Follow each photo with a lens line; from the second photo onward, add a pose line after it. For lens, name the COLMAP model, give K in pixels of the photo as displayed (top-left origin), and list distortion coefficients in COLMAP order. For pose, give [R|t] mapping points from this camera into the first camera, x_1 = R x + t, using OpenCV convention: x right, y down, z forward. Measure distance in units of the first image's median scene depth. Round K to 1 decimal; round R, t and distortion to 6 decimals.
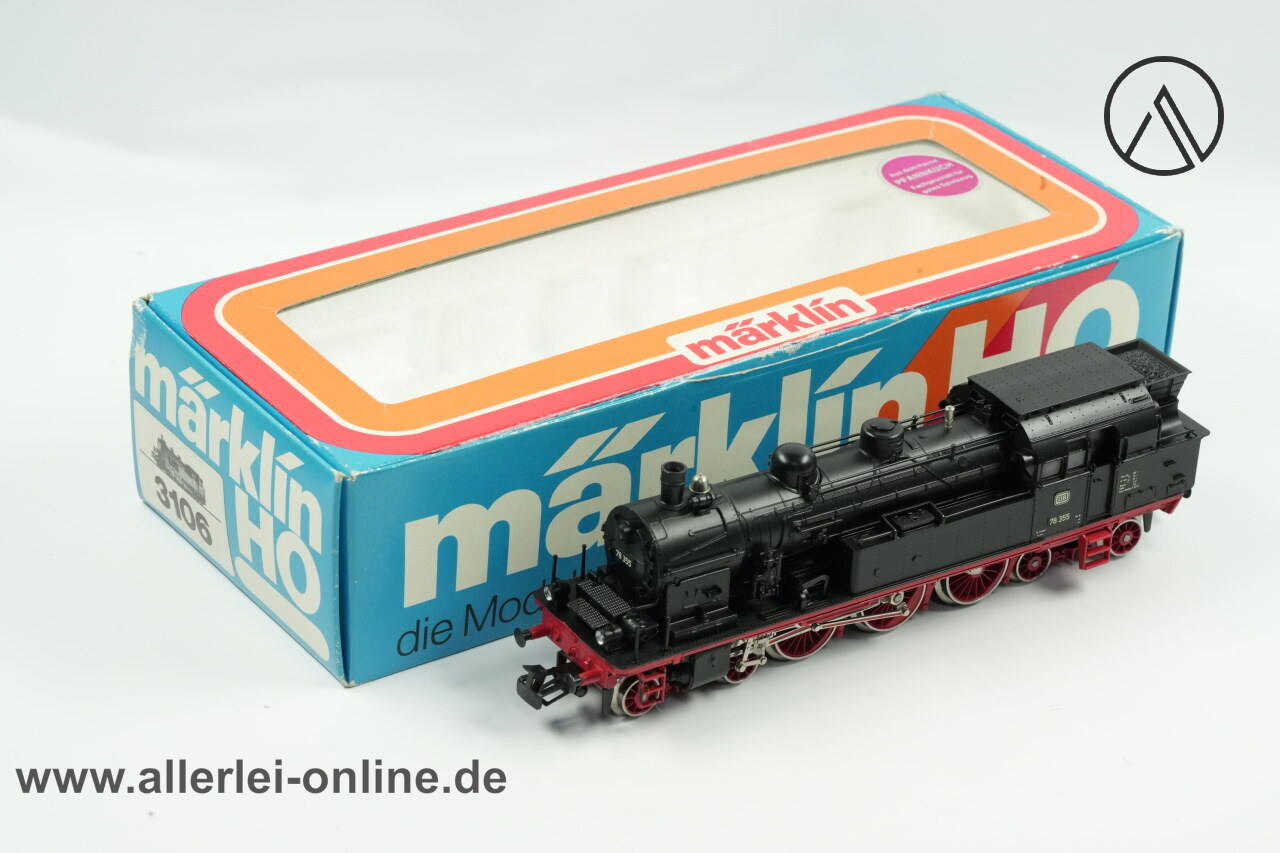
lens RADIAL K [[4505.9, 0, 640.0], [0, 4505.9, 426.5], [0, 0, 1]] dist [-0.254607, -3.115272]
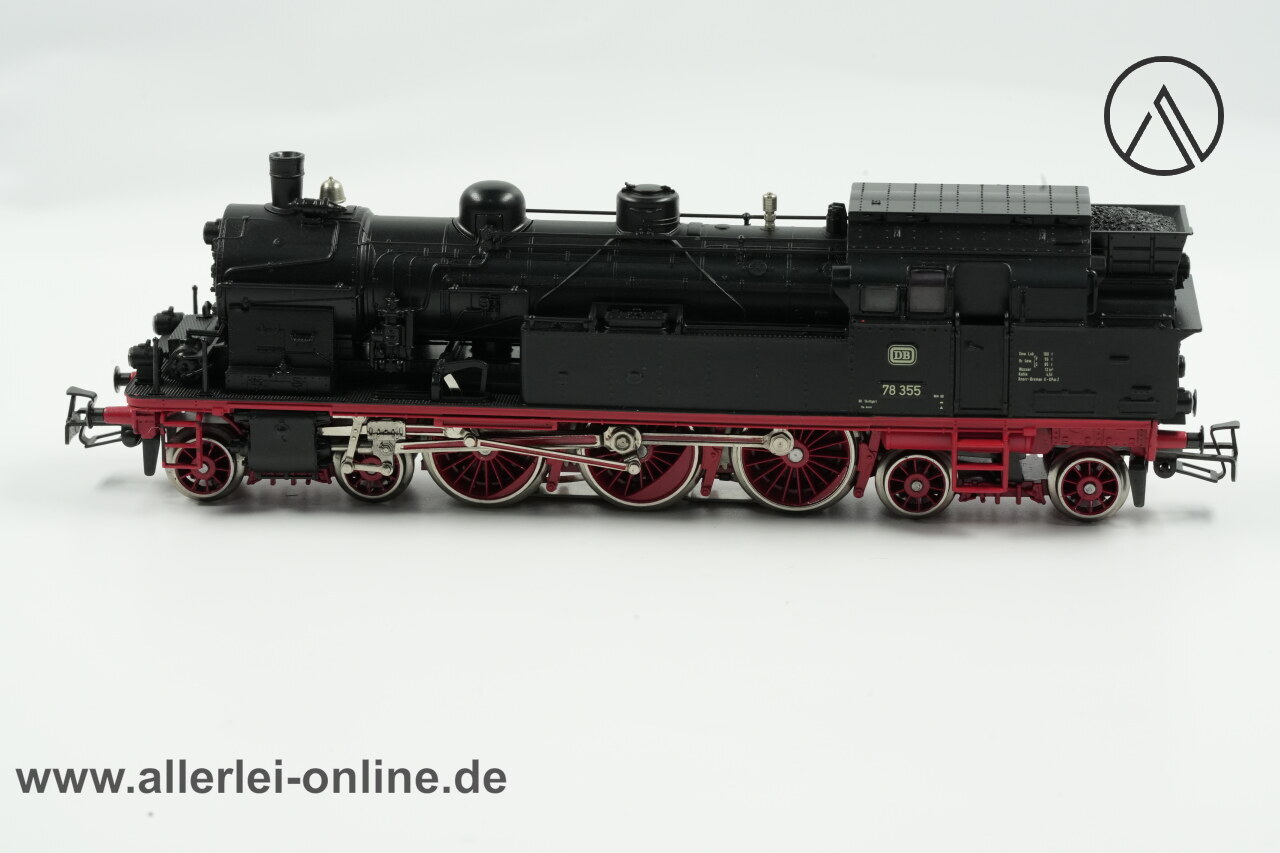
lens RADIAL K [[4505.9, 0, 640.0], [0, 4505.9, 426.5], [0, 0, 1]] dist [-0.254607, -3.115272]
pose [[0.761186, 0.112512, -0.638700, 0.505435], [-0.271151, 0.949839, -0.155830, 0.144416], [0.589129, 0.291800, 0.753512, 0.492904]]
